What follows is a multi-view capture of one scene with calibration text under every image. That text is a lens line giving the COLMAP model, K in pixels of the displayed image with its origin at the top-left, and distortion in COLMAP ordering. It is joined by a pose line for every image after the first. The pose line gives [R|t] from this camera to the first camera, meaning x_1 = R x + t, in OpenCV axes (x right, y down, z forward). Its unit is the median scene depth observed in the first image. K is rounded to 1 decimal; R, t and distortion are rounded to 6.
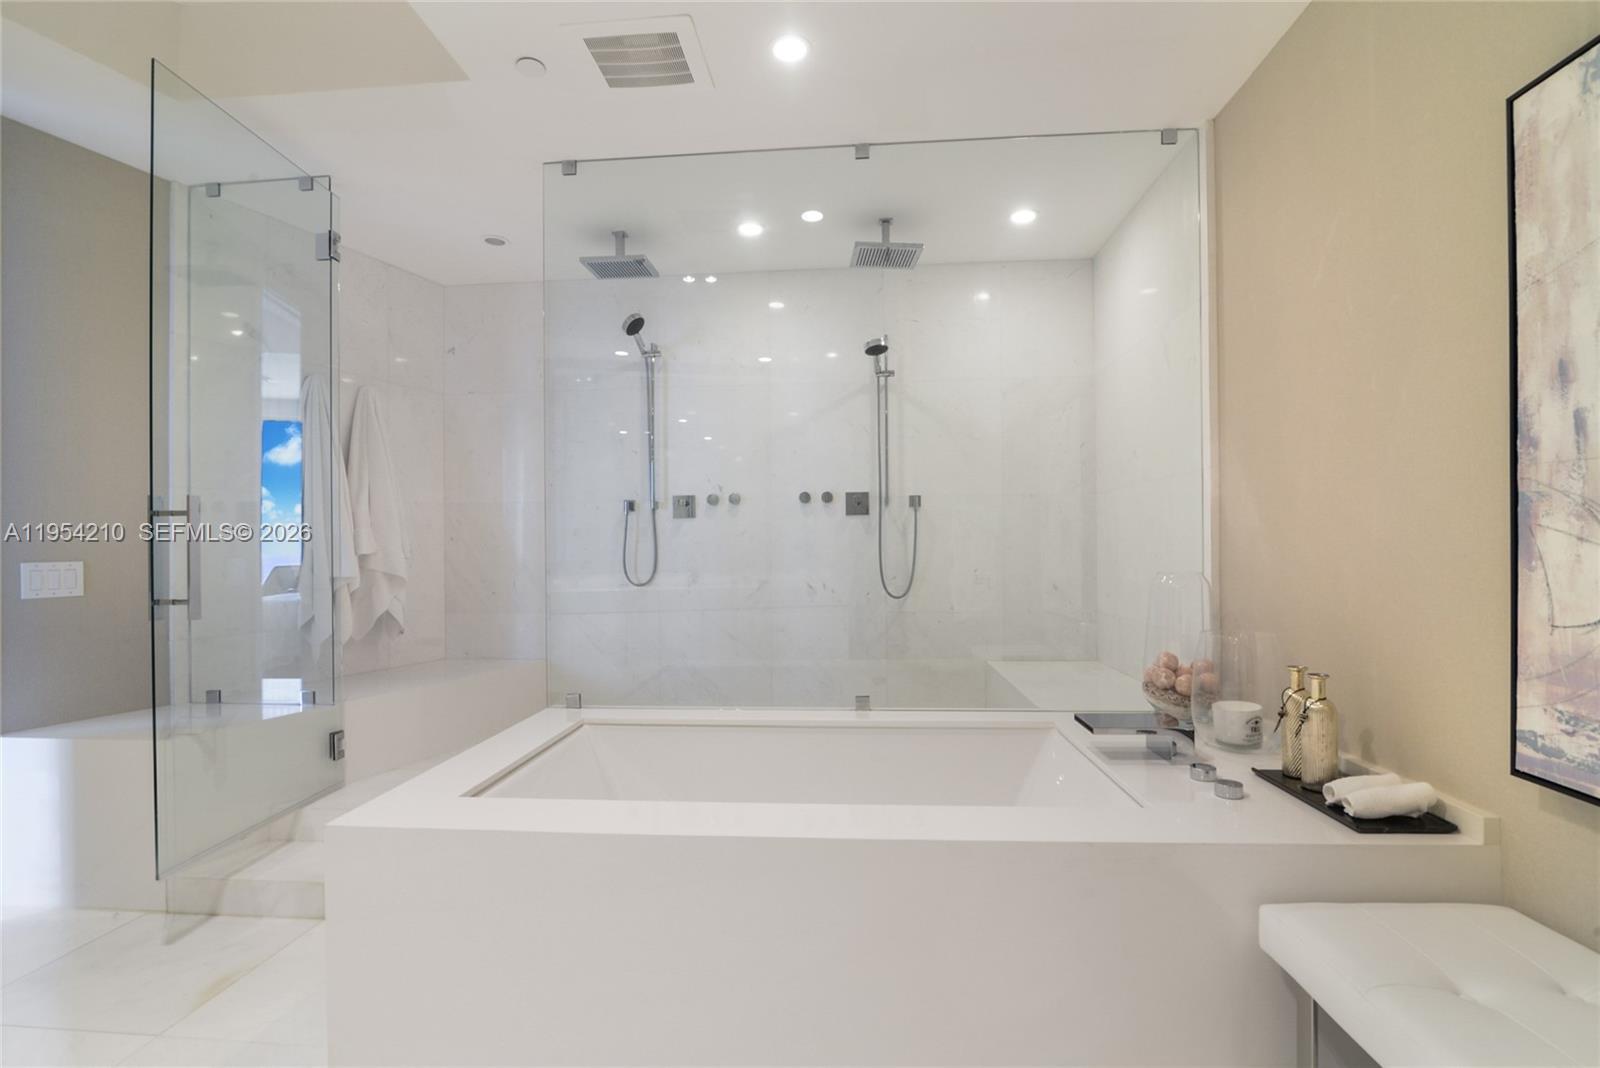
lens RADIAL K [[732.3, 0, 787.9], [0, 732.3, 545.8], [0, 0, 1]] dist [-0.001157, -0.000406]
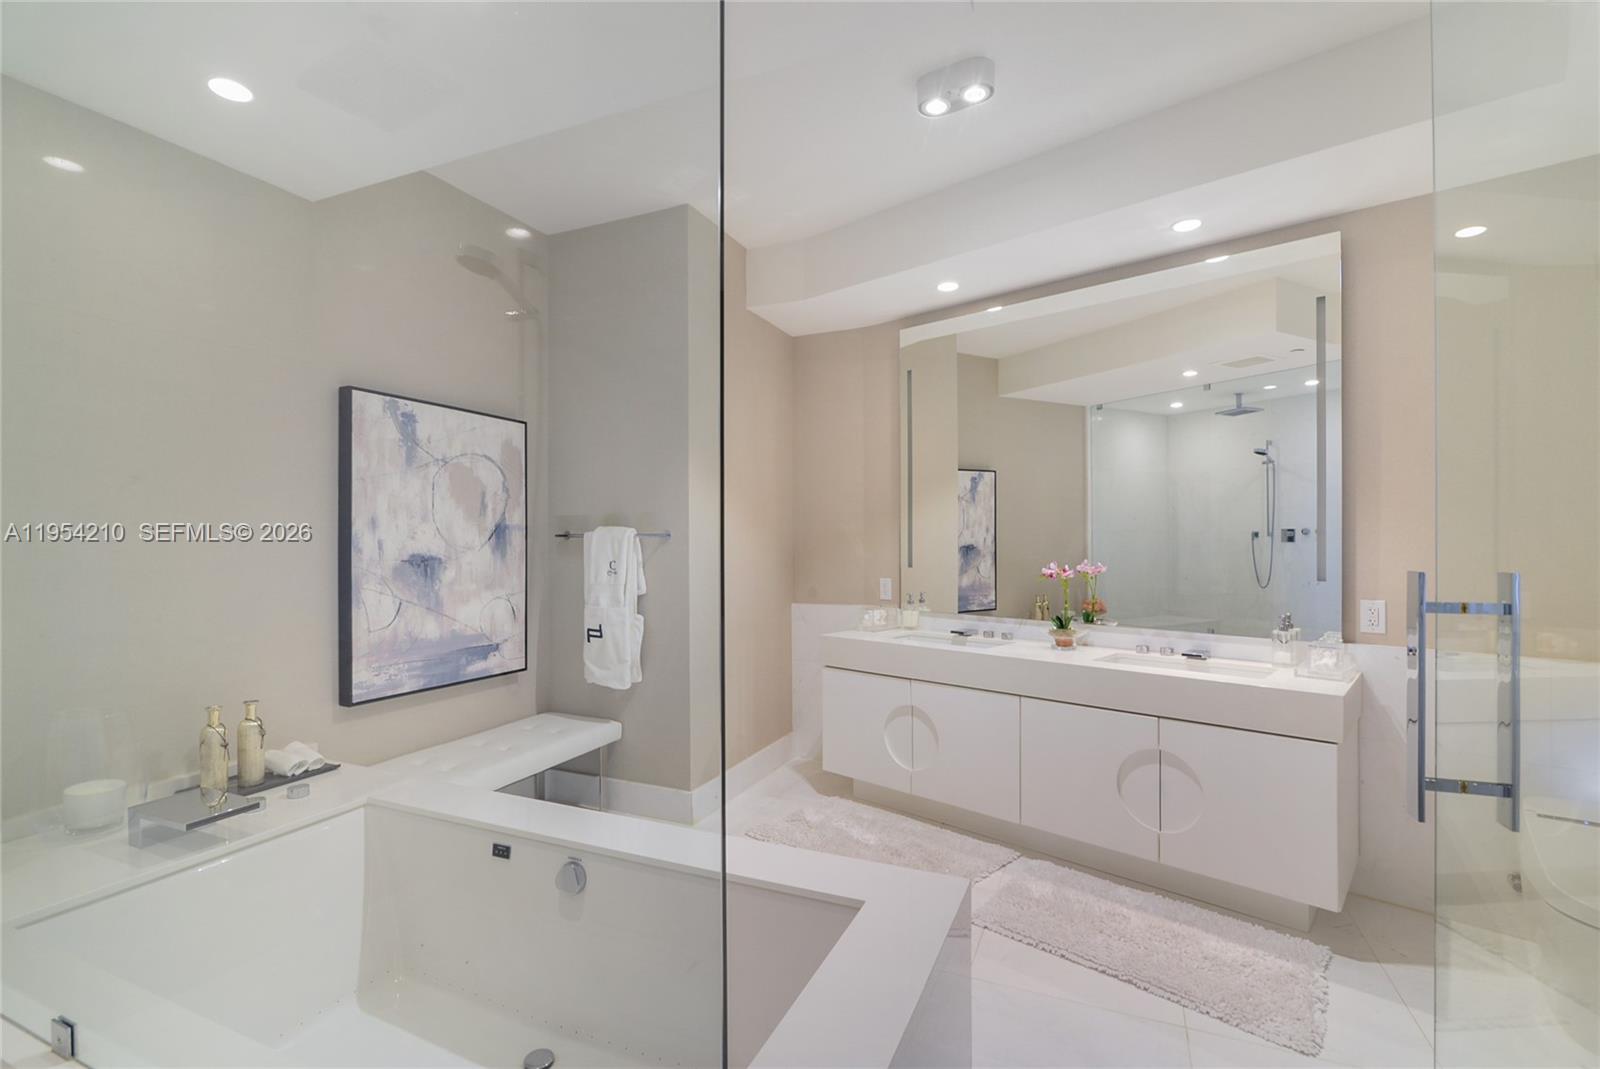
lens RADIAL K [[732.3, 0, 787.9], [0, 732.3, 546.3], [0, 0, 1]] dist [-0.001157, -0.000406]
pose [[-0.942097, 0.002102, 0.335333, -0.966798], [0.003886, 0.999982, 0.004648, -0.164701], [-0.335317, 0.005682, -0.942088, 2.730397]]
